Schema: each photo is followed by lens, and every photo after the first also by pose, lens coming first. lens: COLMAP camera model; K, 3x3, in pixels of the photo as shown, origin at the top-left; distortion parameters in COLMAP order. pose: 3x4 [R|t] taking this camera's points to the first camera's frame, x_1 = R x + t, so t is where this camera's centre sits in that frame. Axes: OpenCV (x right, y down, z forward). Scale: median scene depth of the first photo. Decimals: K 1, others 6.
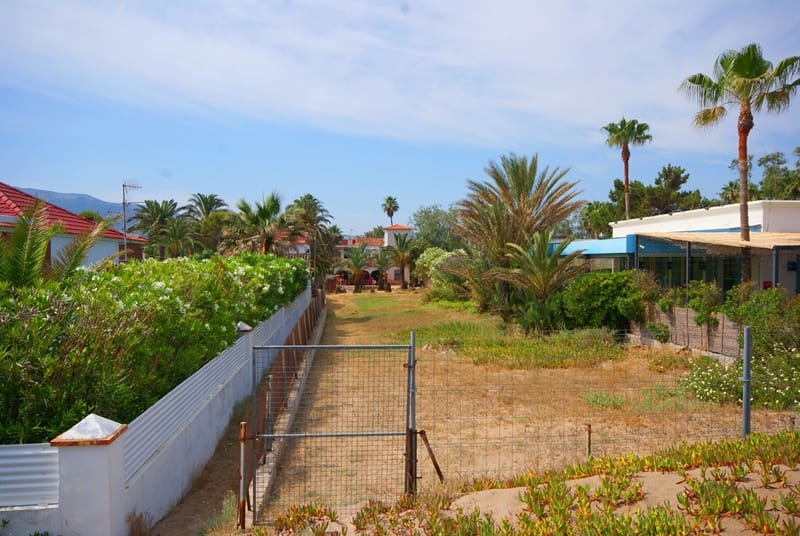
lens RADIAL K [[681.7, 0, 400.0], [0, 681.7, 268.0], [0, 0, 1]] dist [-0.000004, -0.005049]
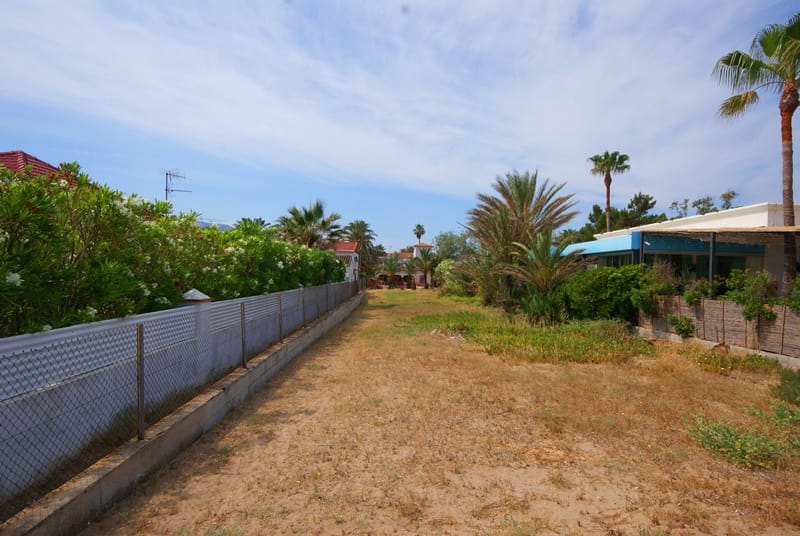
lens RADIAL K [[451.4, 0, 400.0], [0, 451.4, 268.0], [0, 0, 1]] dist [0.005854, 0.002643]
pose [[0.997739, 0.032572, -0.058787, 0.013130], [-0.033856, 0.999206, -0.020980, 0.022247], [0.058057, 0.022923, 0.998050, 0.191821]]
